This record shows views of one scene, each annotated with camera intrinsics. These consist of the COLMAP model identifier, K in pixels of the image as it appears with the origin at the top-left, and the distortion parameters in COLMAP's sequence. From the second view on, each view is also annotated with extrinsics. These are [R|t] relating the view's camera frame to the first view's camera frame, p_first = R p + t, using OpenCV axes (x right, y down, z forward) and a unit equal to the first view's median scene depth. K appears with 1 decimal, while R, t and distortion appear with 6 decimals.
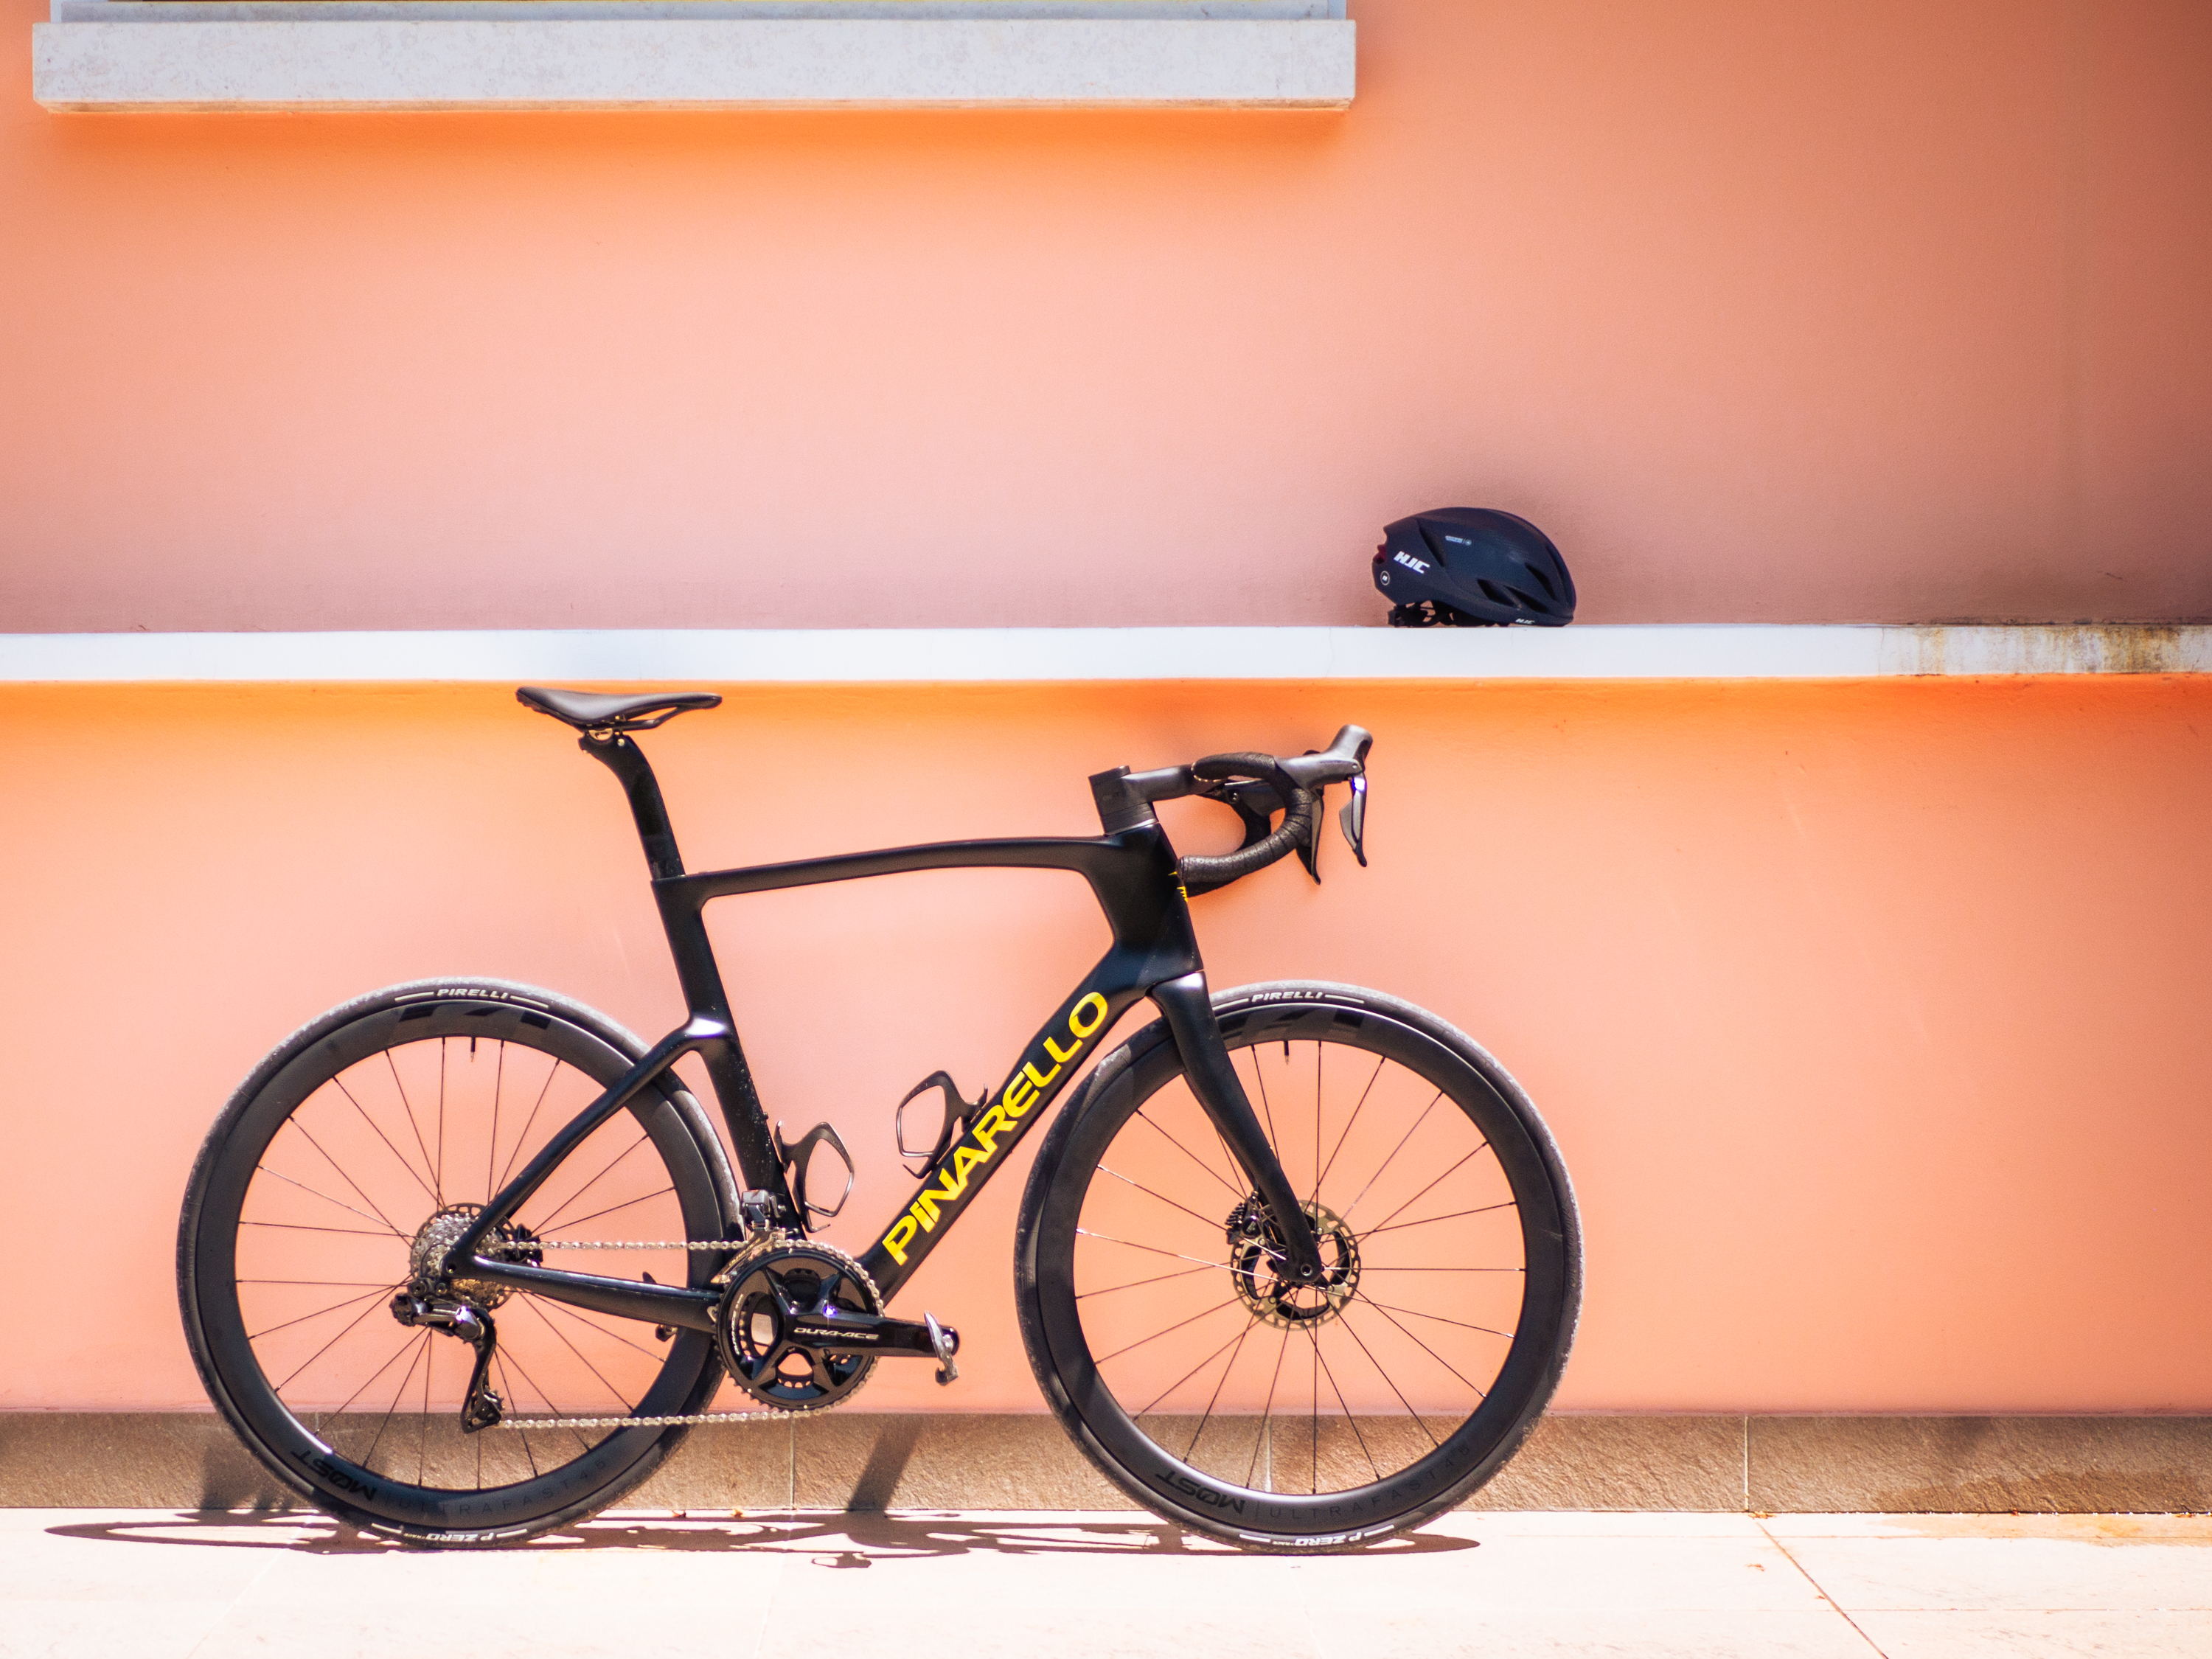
lens RADIAL K [[4146.0, 0, 1106.0], [0, 4146.0, 829.5], [0, 0, 1]] dist [-0.061121, -0.079661]
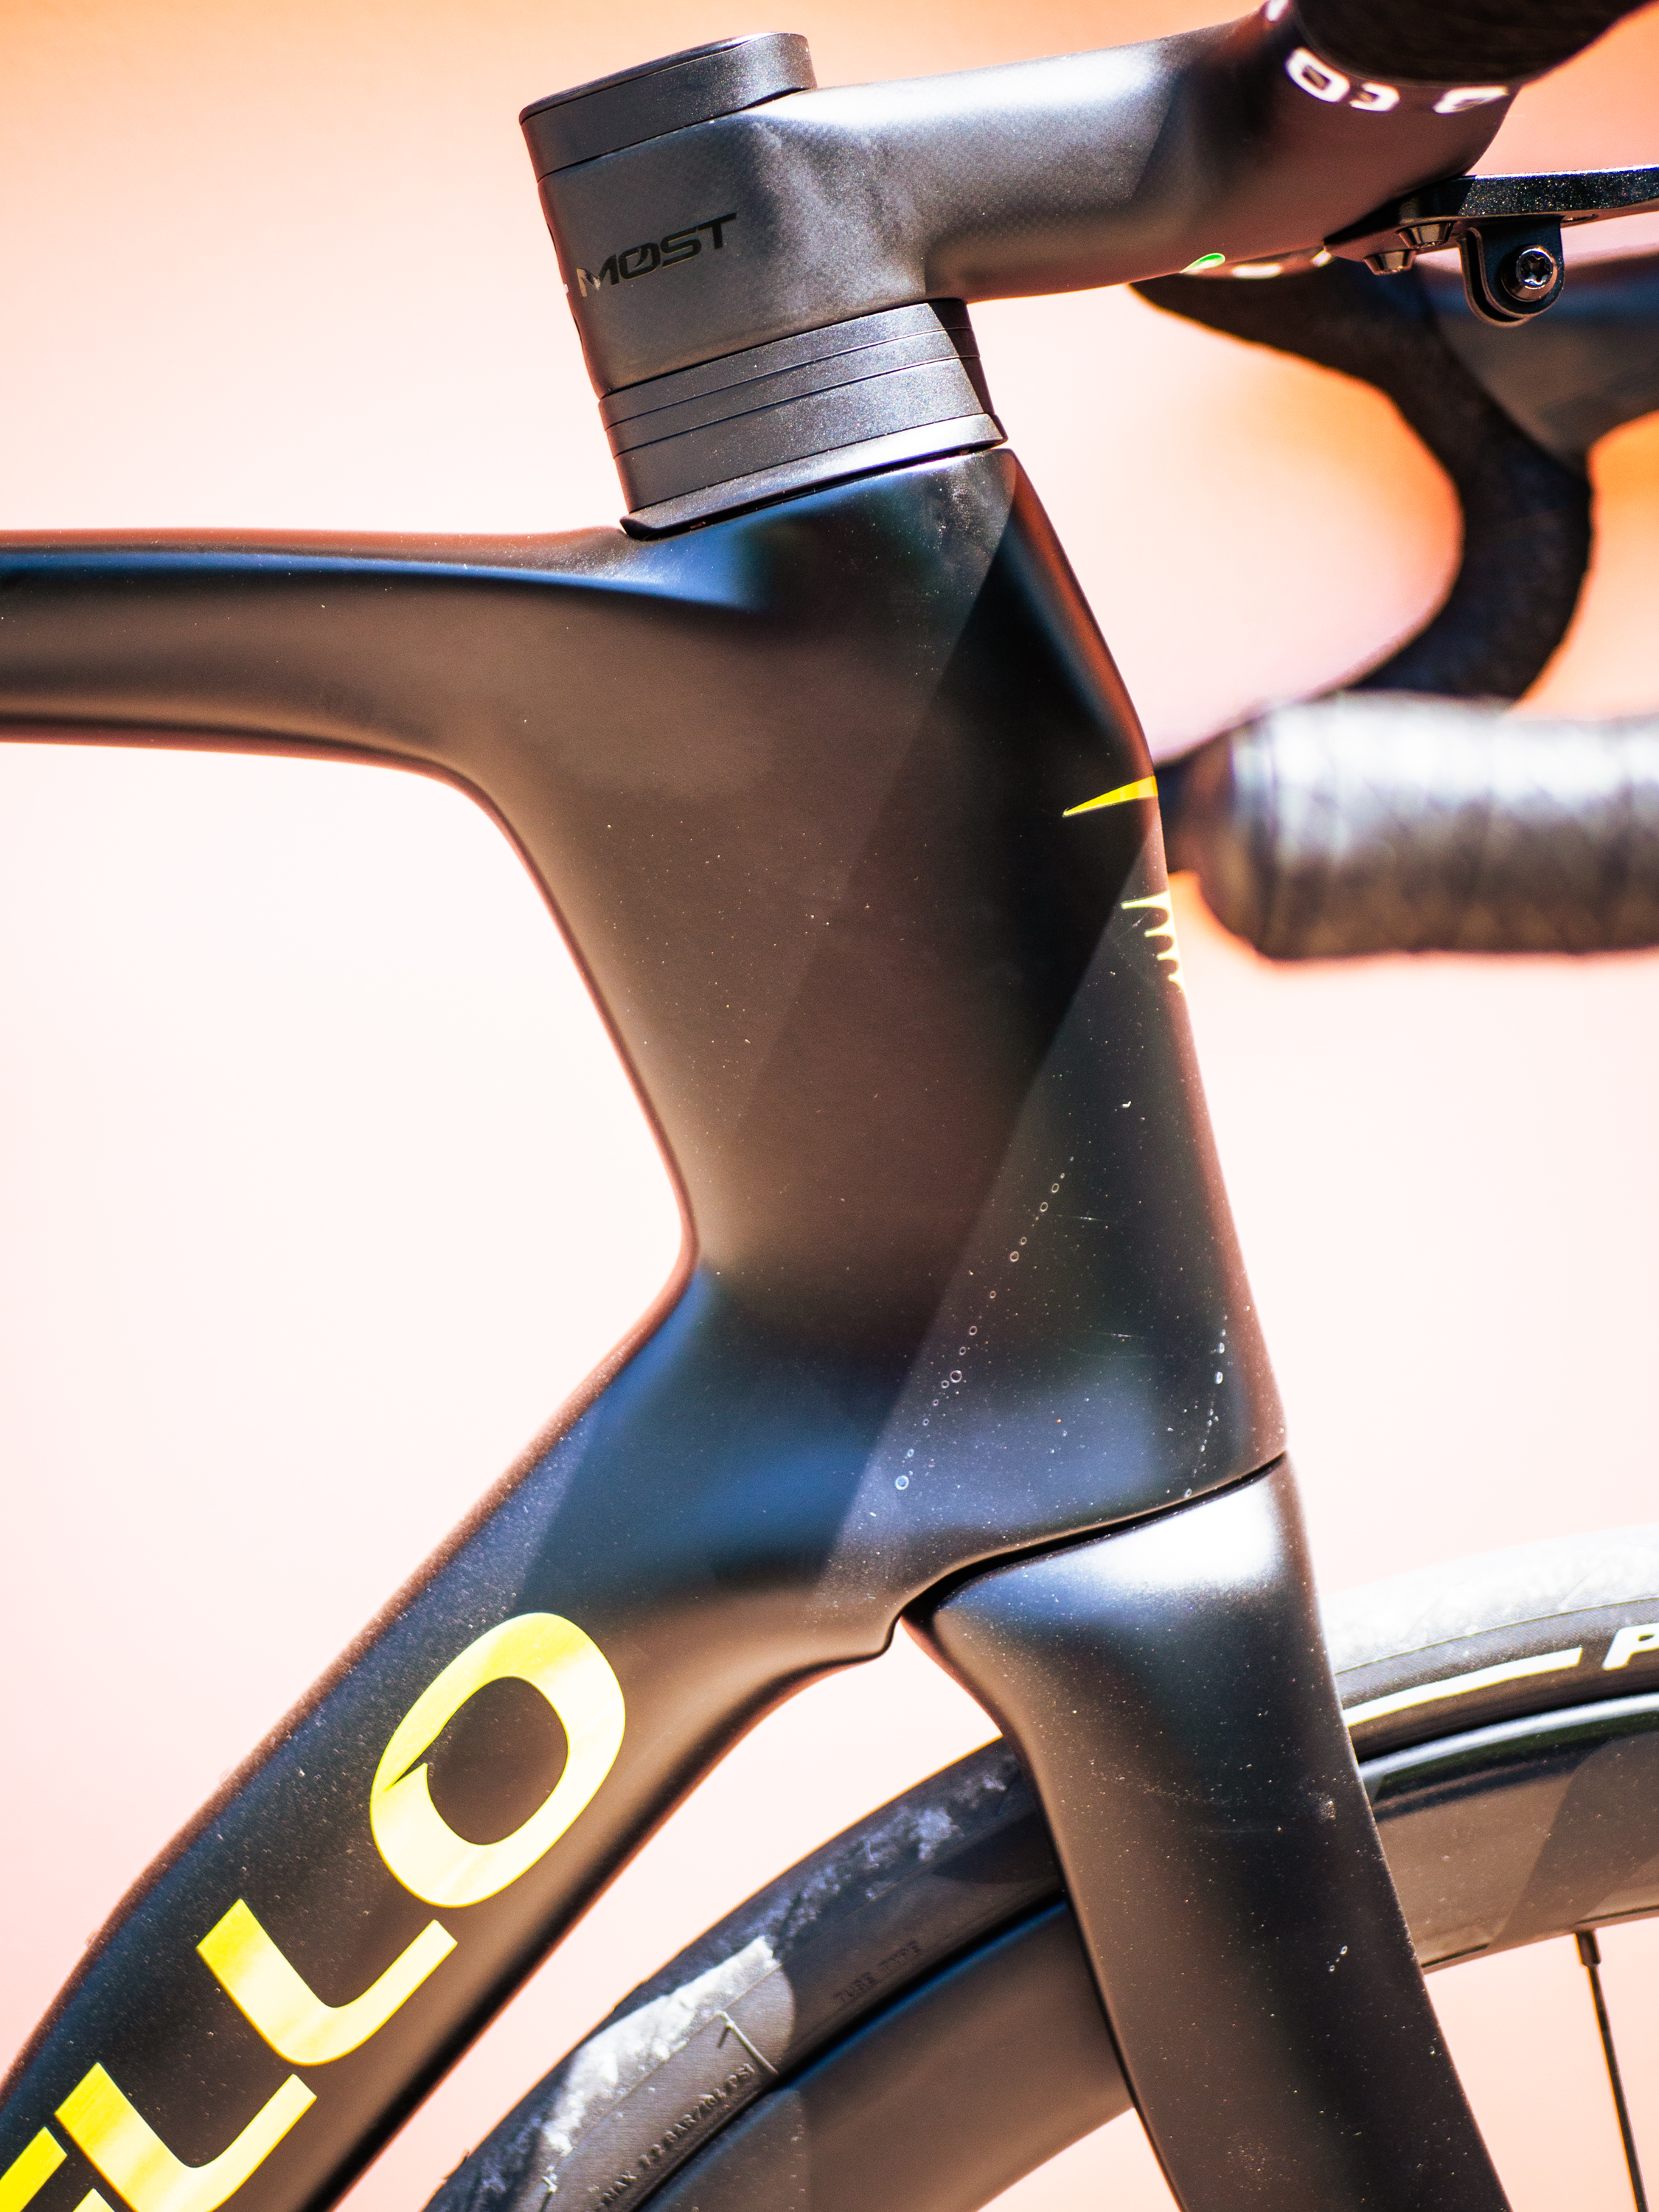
lens RADIAL K [[3192.5, 0, 829.5], [0, 3192.5, 1106.0], [0, 0, 1]] dist [0.000833, 0.019519]
pose [[0.998587, 0.021280, -0.048694, 0.012581], [-0.012908, 0.986010, 0.166184, 0.002668], [0.051549, -0.165320, 0.984892, 0.892853]]
